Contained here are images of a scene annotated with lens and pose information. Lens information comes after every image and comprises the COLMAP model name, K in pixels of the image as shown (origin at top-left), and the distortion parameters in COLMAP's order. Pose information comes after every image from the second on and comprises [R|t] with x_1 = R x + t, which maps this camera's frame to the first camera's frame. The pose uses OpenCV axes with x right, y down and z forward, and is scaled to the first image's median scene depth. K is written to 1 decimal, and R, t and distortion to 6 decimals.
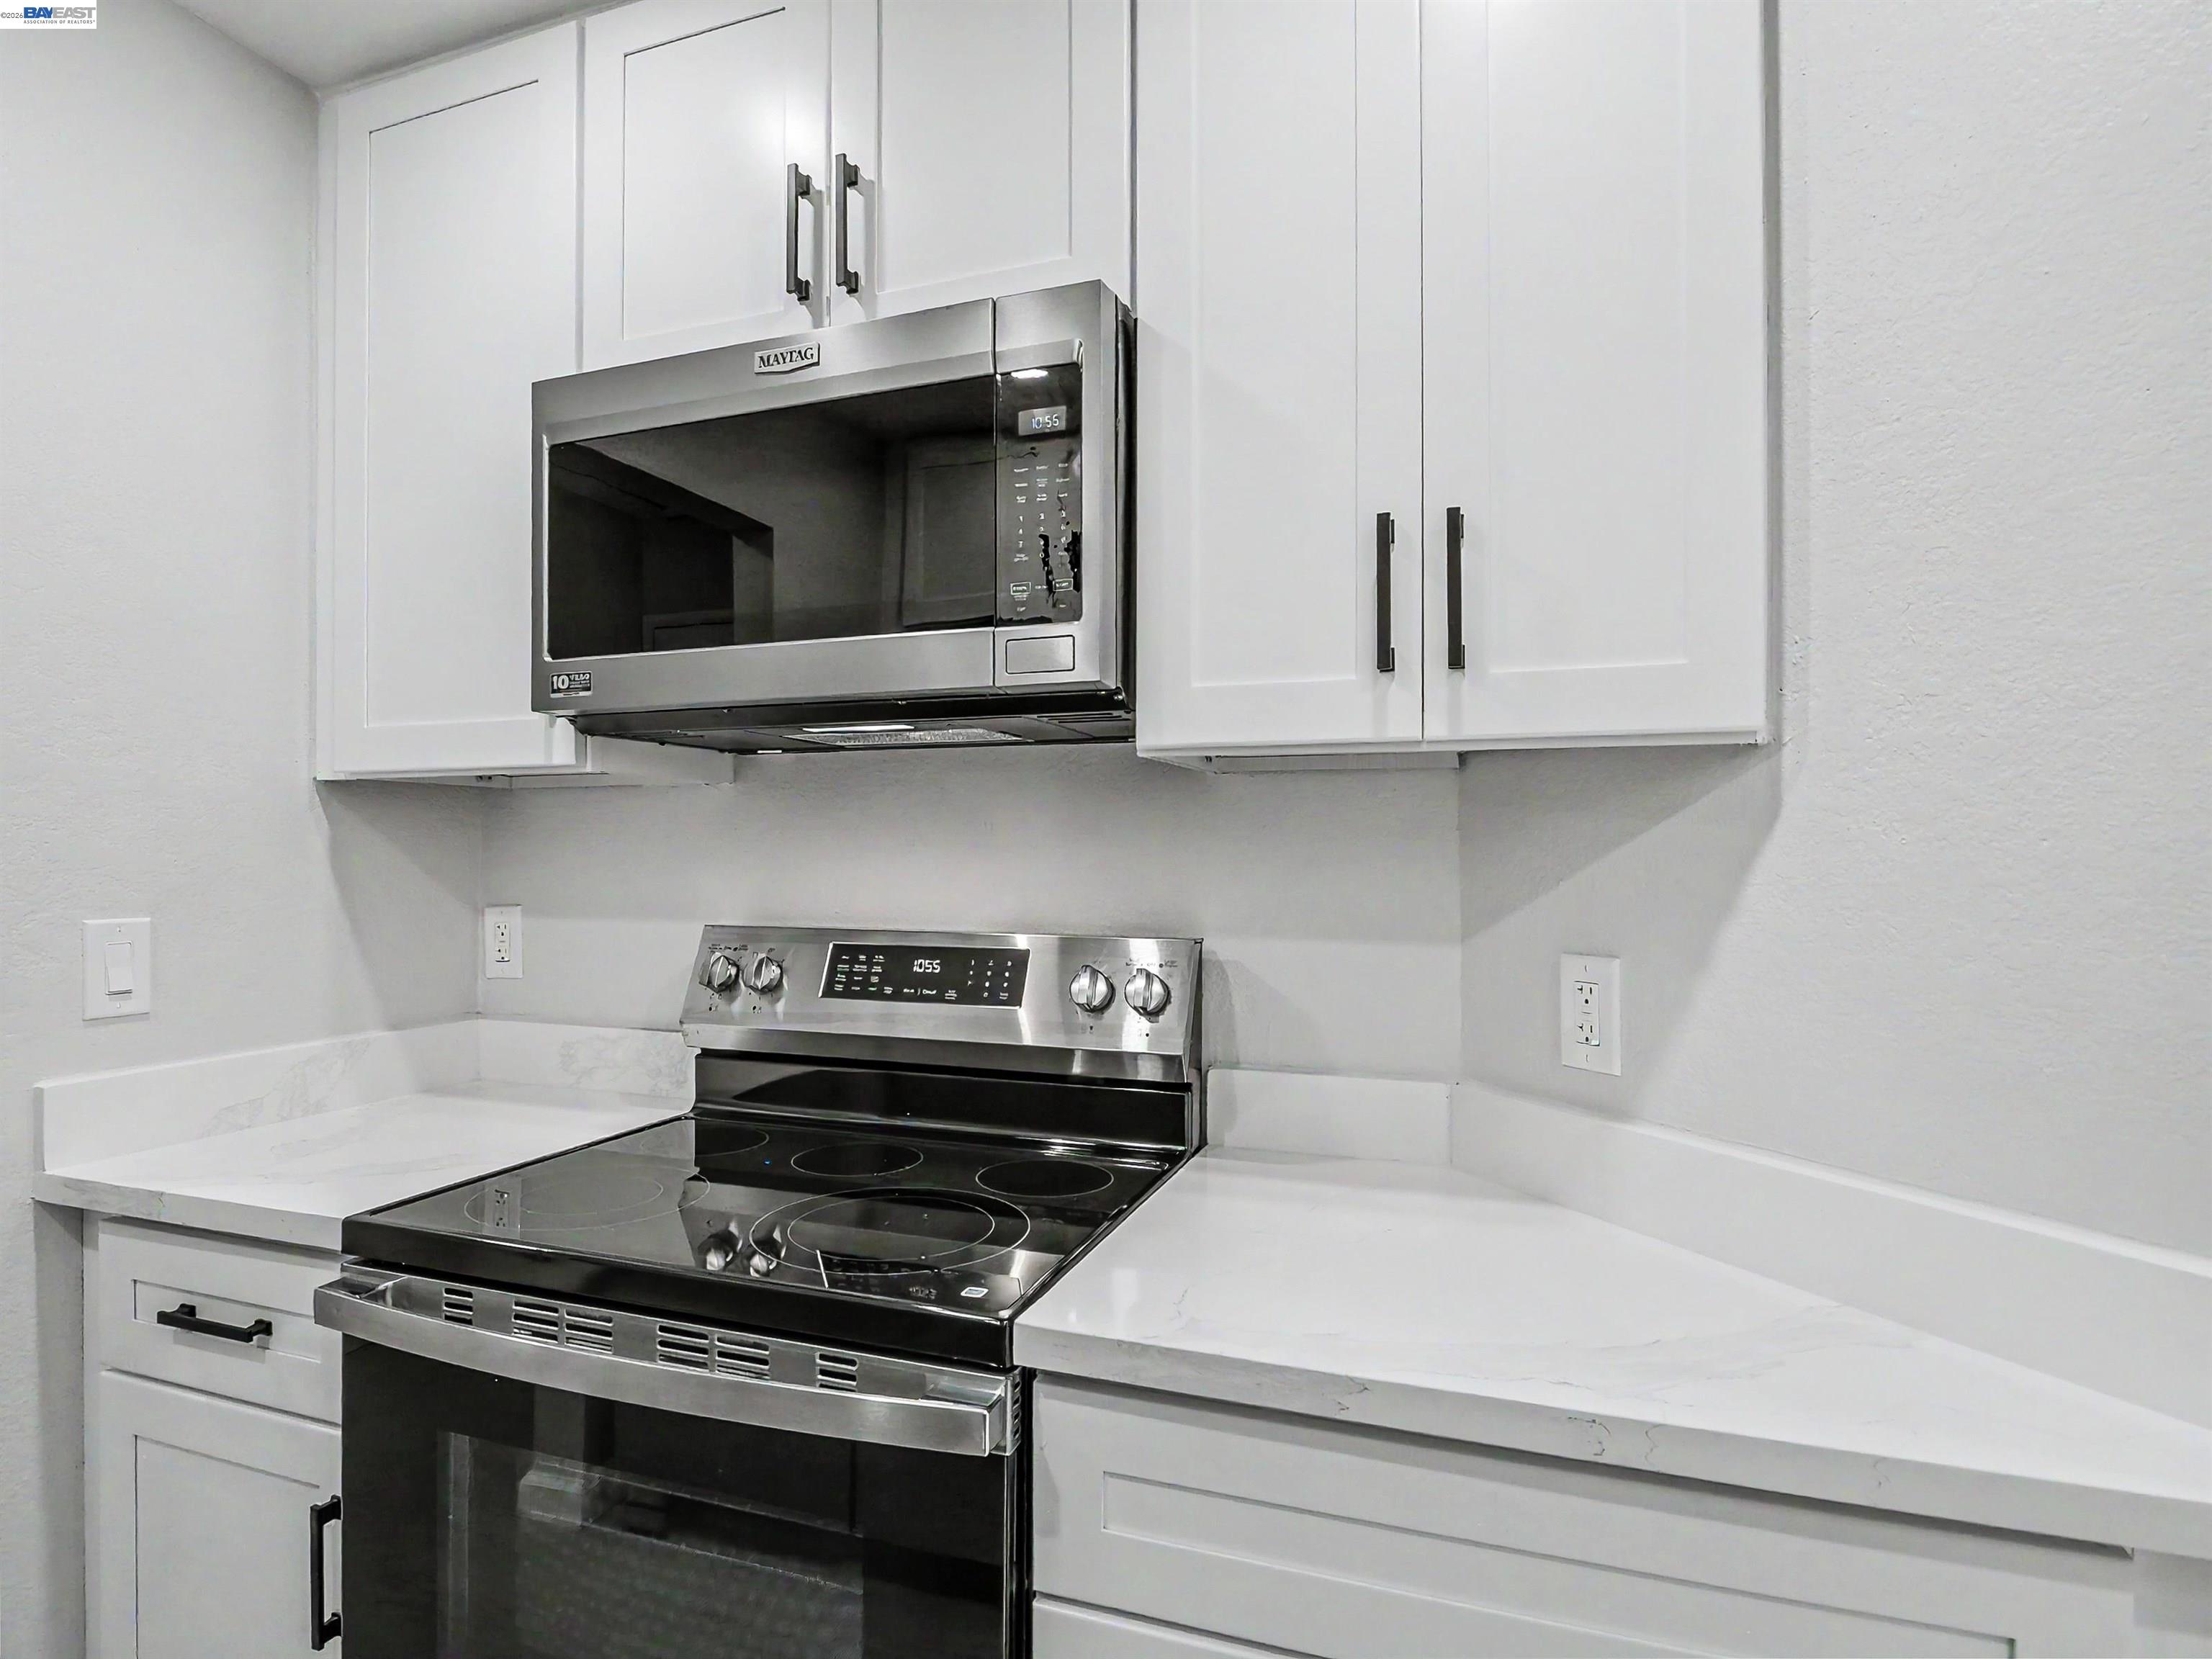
lens RADIAL K [[1167.1, 0, 1103.6], [0, 1167.1, 863.8], [0, 0, 1]] dist [-0.008623, -0.001118]
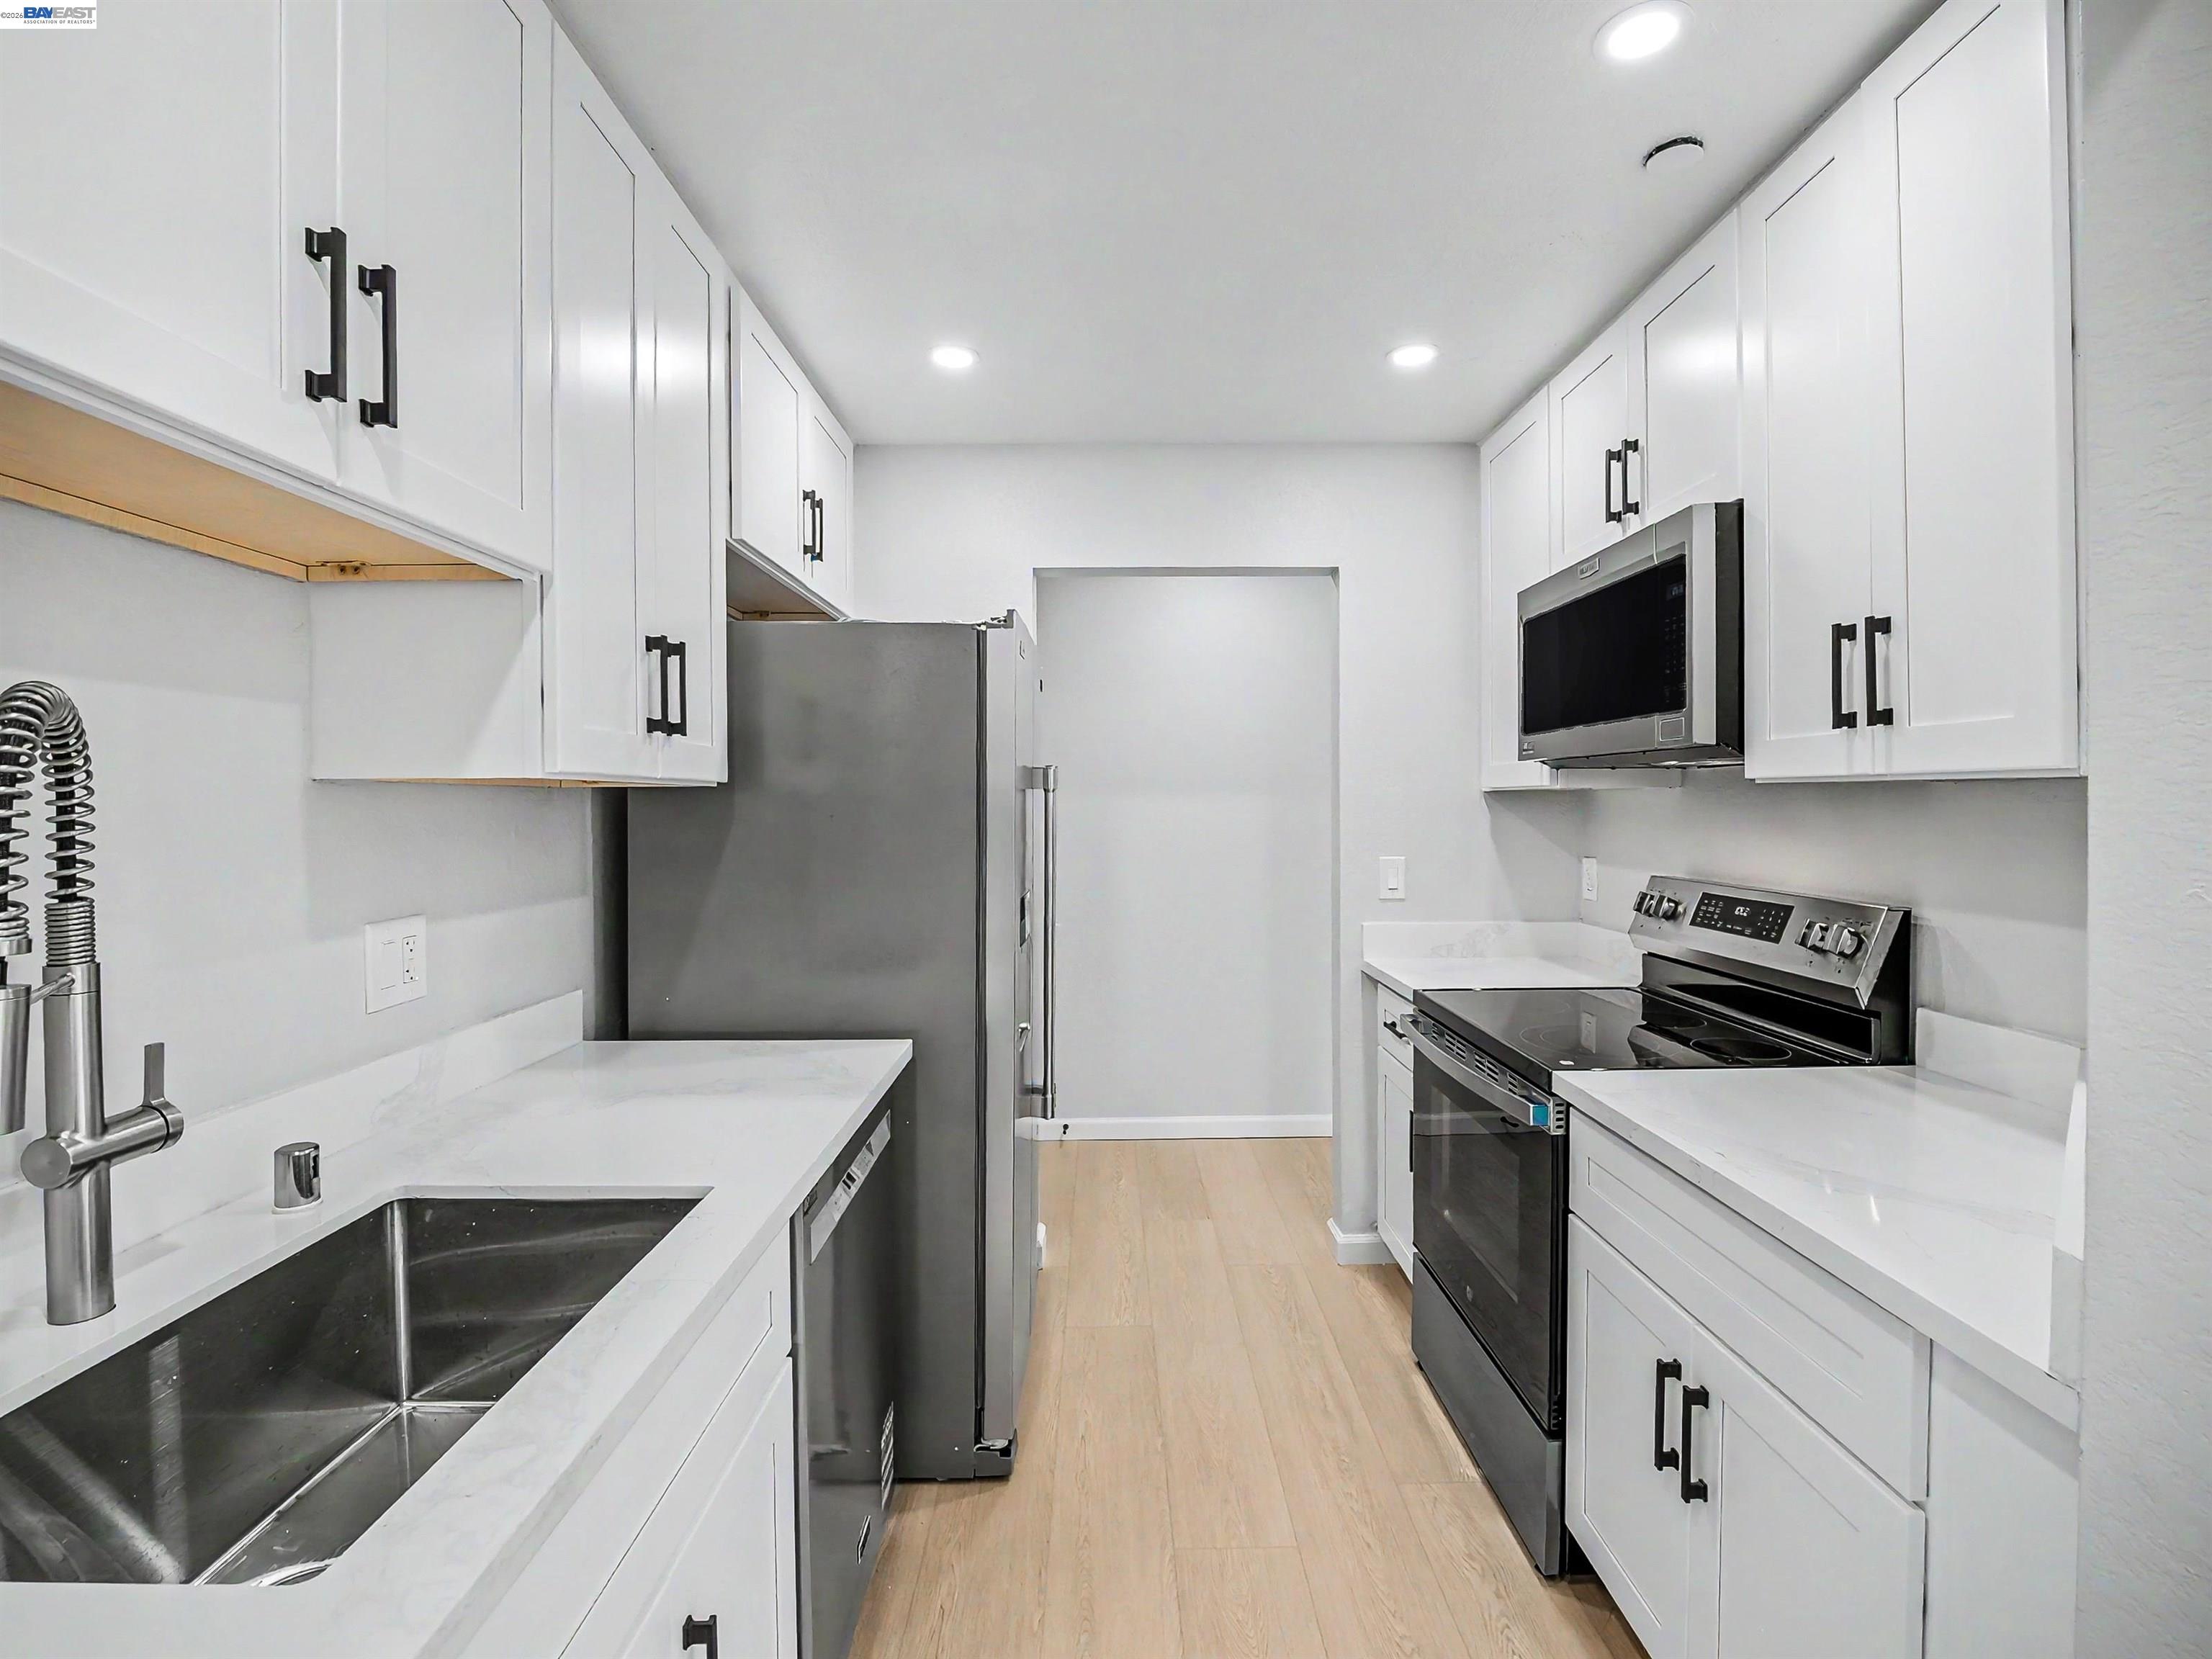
lens RADIAL K [[1064.0, 0, 1106.6], [0, 1064.0, 800.2], [0, 0, 1]] dist [-0.001708, -0.000278]
pose [[0.345107, -0.006549, -0.938540, 0.866989], [0.004819, 0.999975, -0.005206, -0.052724], [0.938551, -0.002726, 0.345130, -0.246580]]
